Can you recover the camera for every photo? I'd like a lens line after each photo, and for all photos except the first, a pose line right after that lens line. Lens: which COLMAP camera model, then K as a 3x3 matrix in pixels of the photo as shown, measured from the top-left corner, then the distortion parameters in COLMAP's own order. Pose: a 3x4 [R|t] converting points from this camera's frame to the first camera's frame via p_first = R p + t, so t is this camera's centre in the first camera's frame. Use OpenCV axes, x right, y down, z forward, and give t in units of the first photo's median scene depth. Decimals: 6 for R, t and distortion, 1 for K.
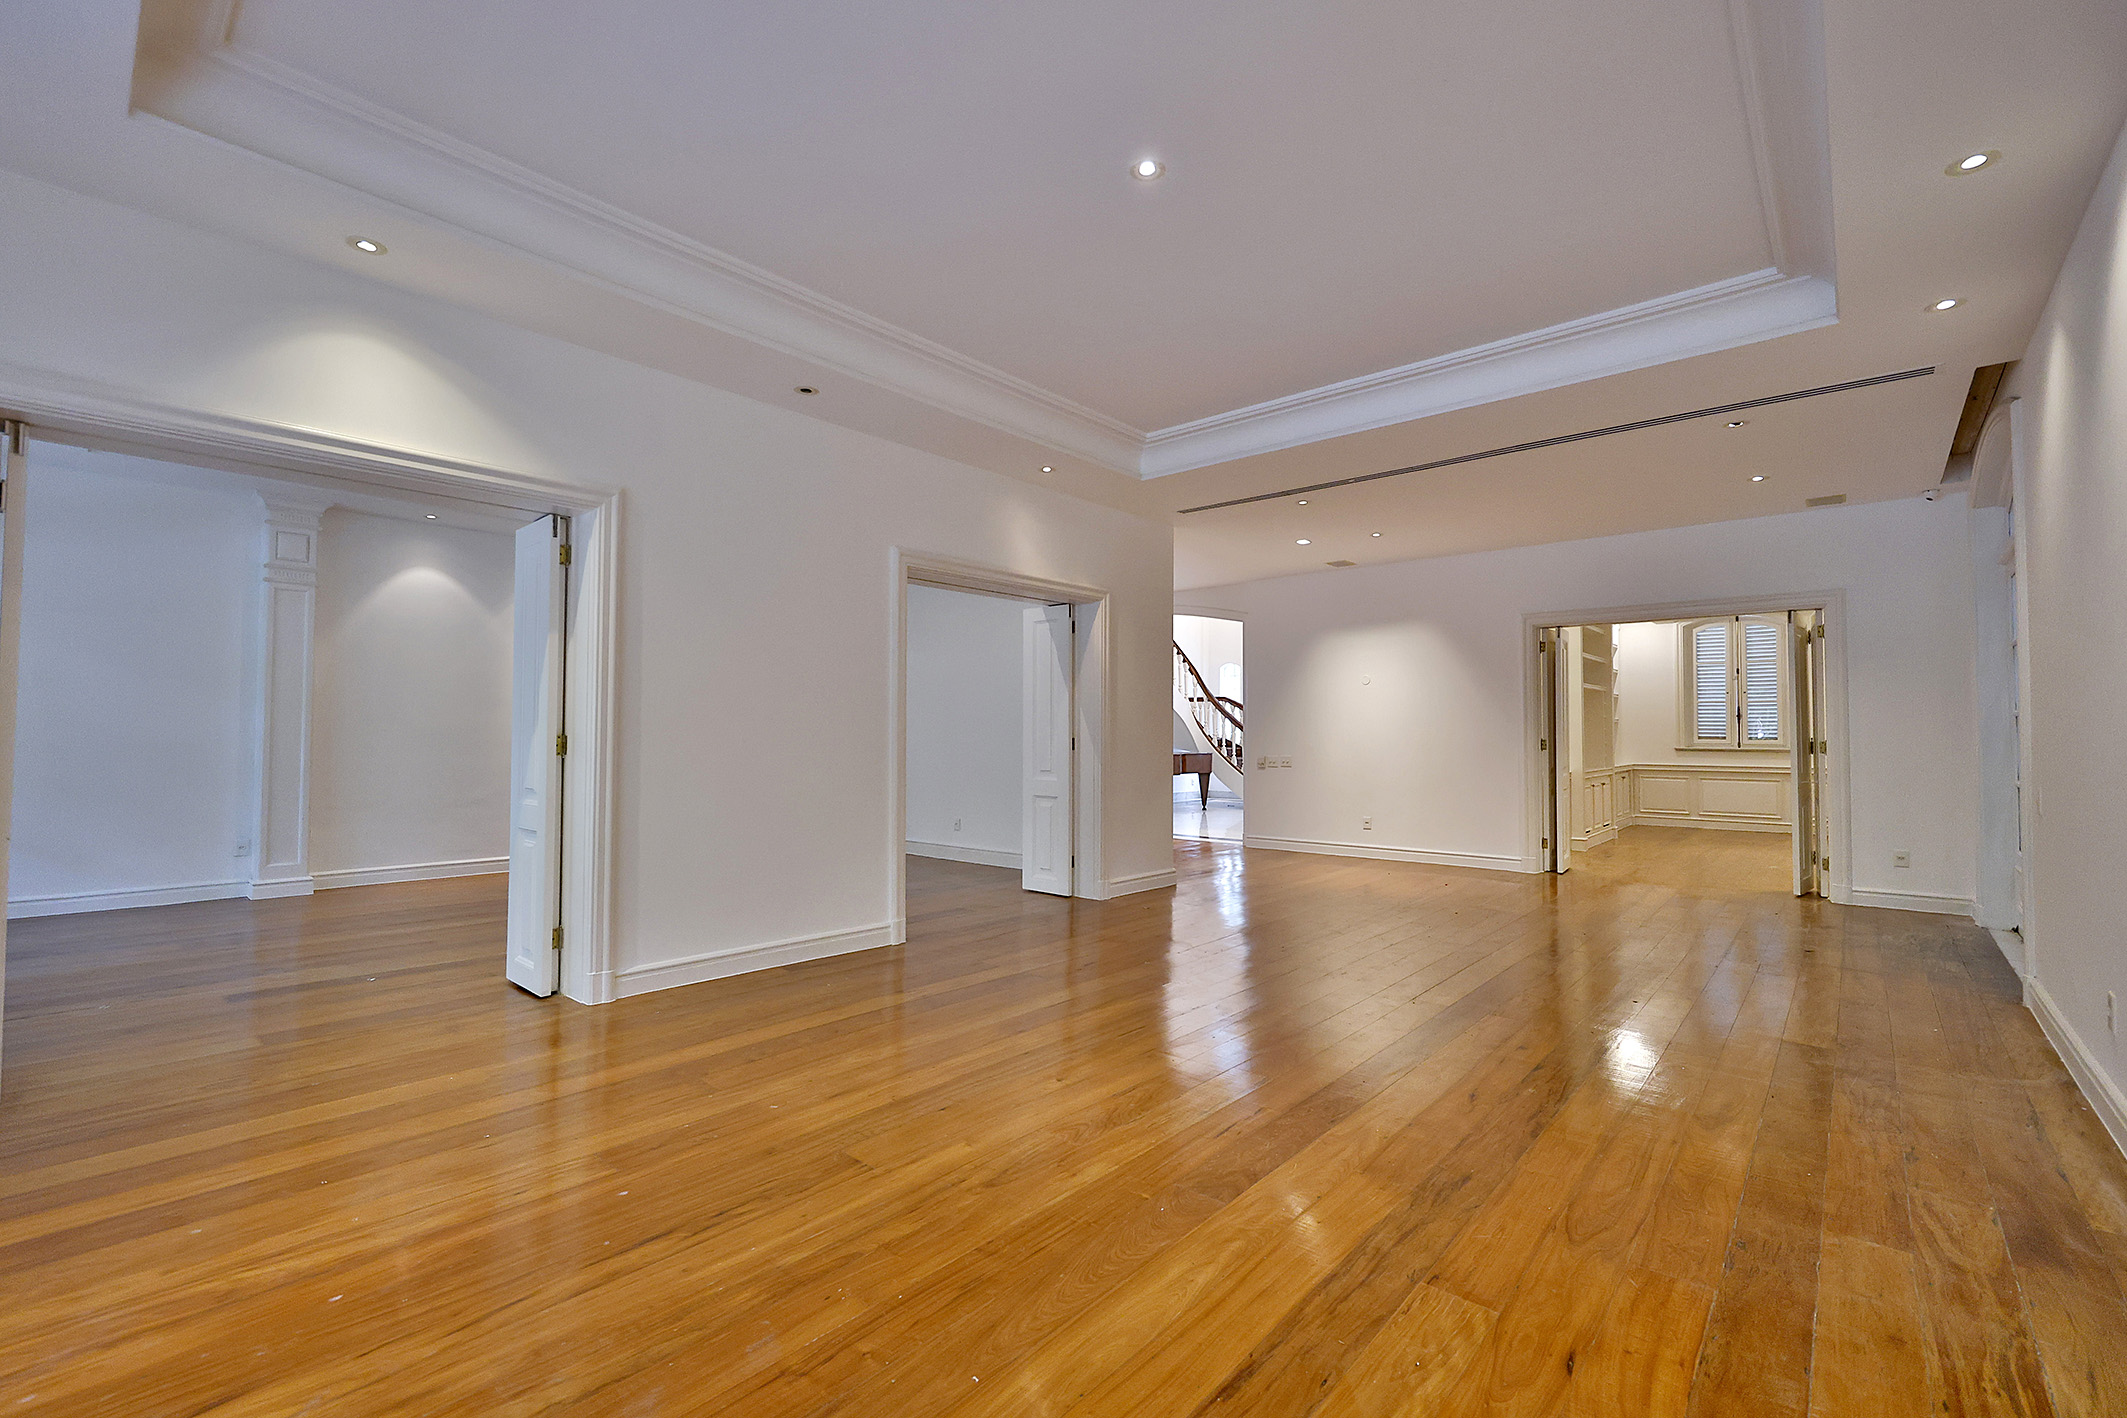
lens RADIAL K [[902.9, 0, 1065.5], [0, 902.9, 711.9], [0, 0, 1]] dist [-0.003448, 0.000114]
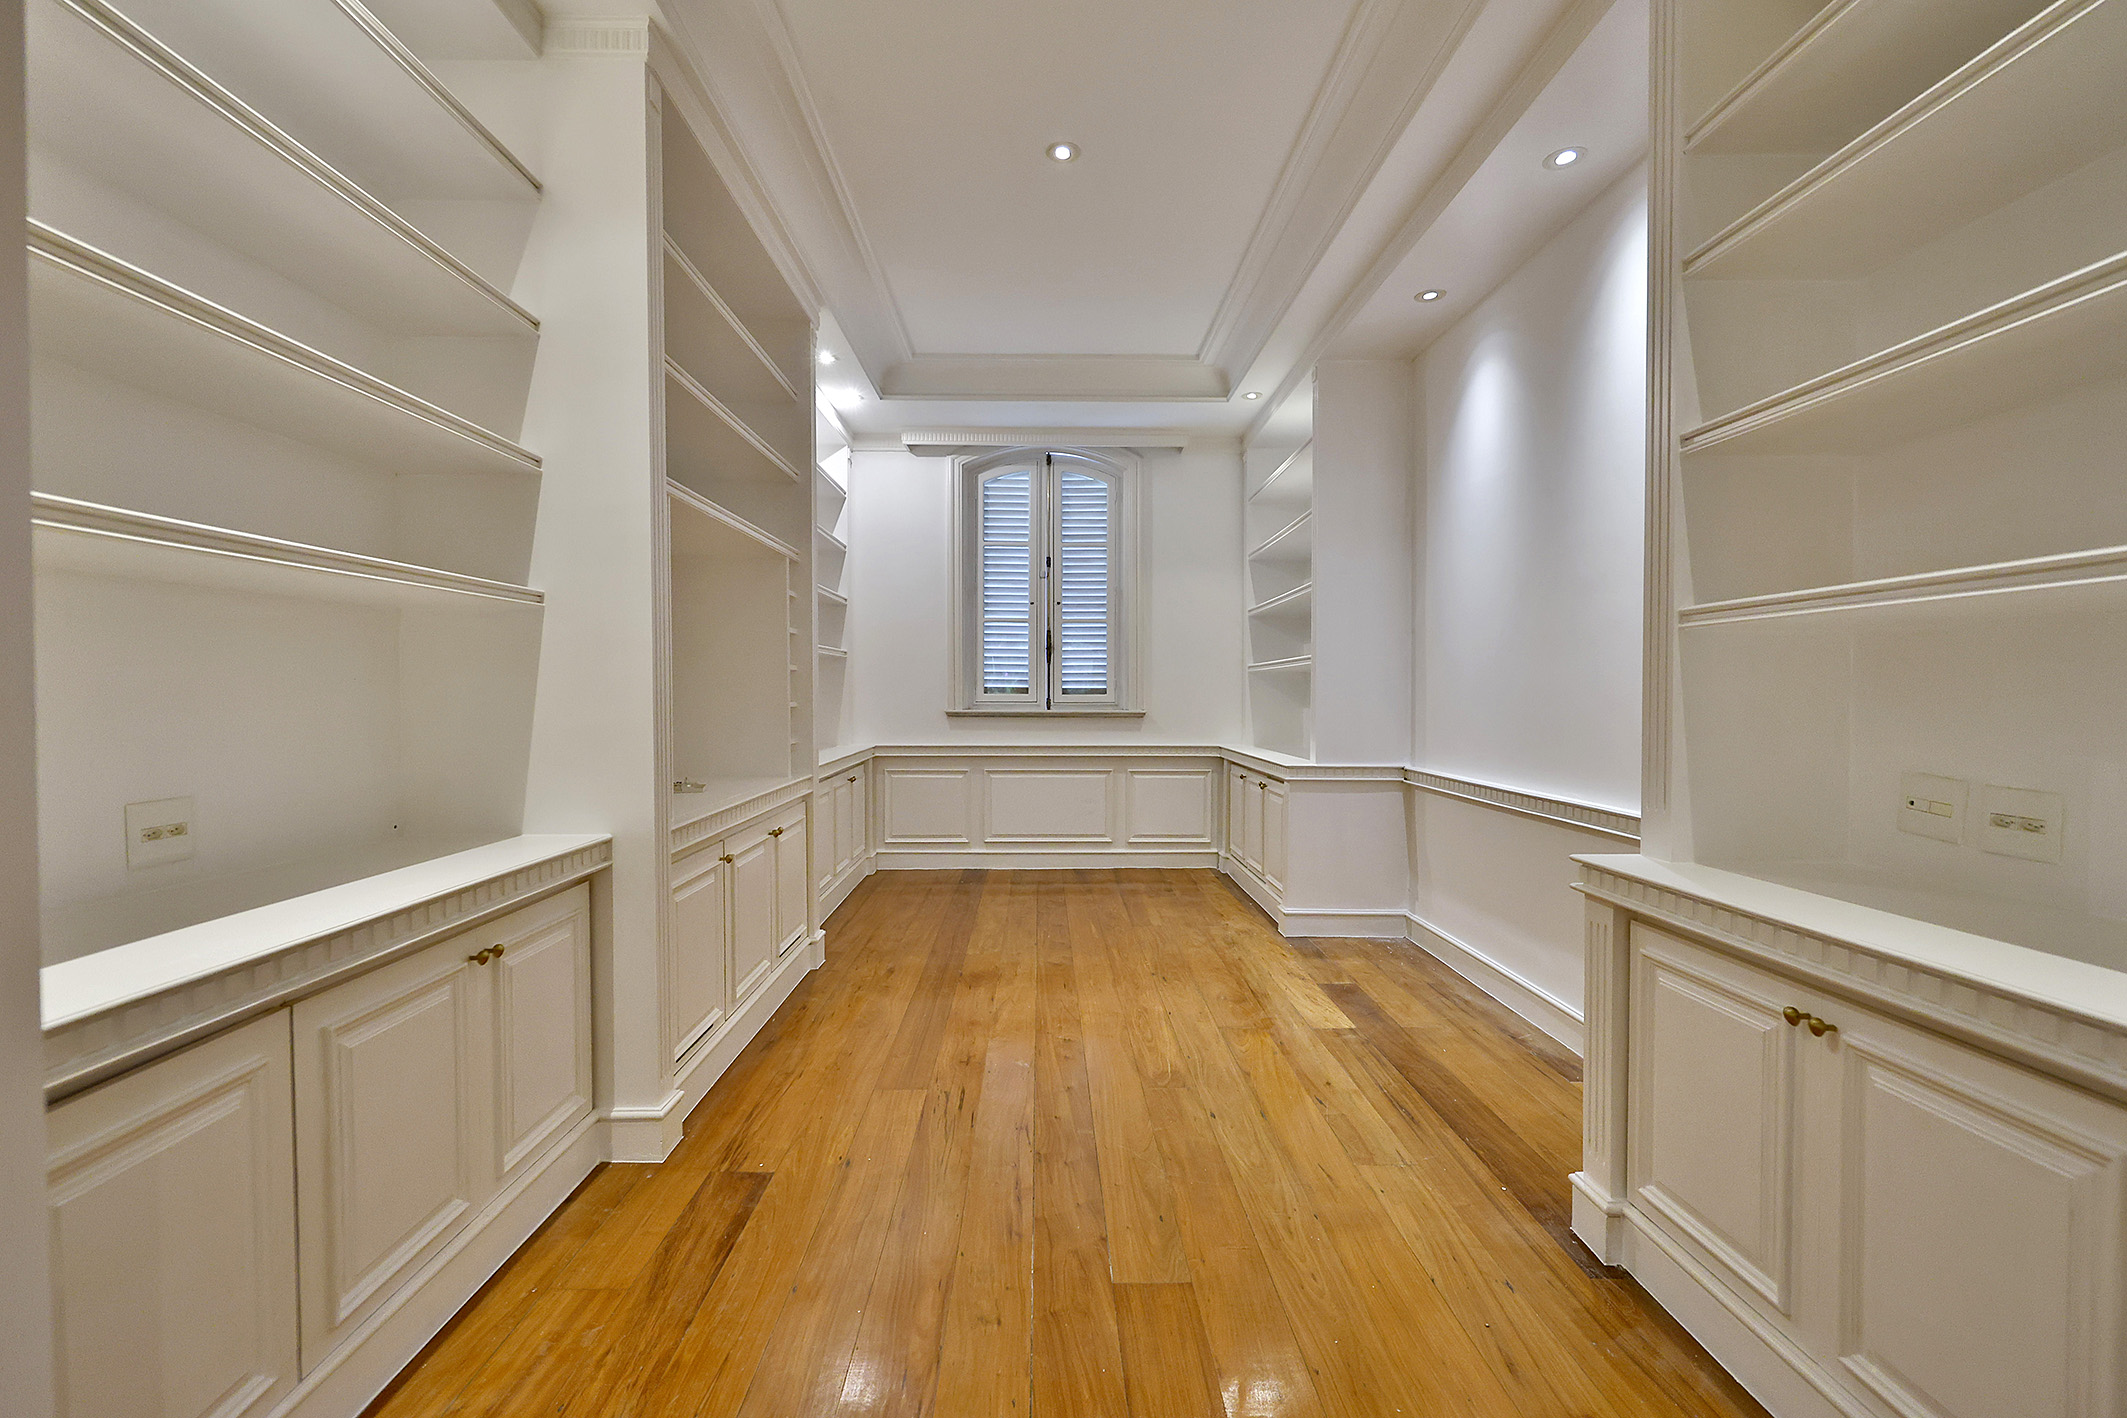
lens RADIAL K [[902.9, 0, 1063.1], [0, 902.9, 713.1], [0, 0, 1]] dist [-0.003448, 0.000114]
pose [[0.736016, -0.012023, 0.676857, 0.395777], [-0.007264, 0.999644, 0.025656, 0.028153], [-0.676925, -0.023800, 0.735667, 0.604640]]
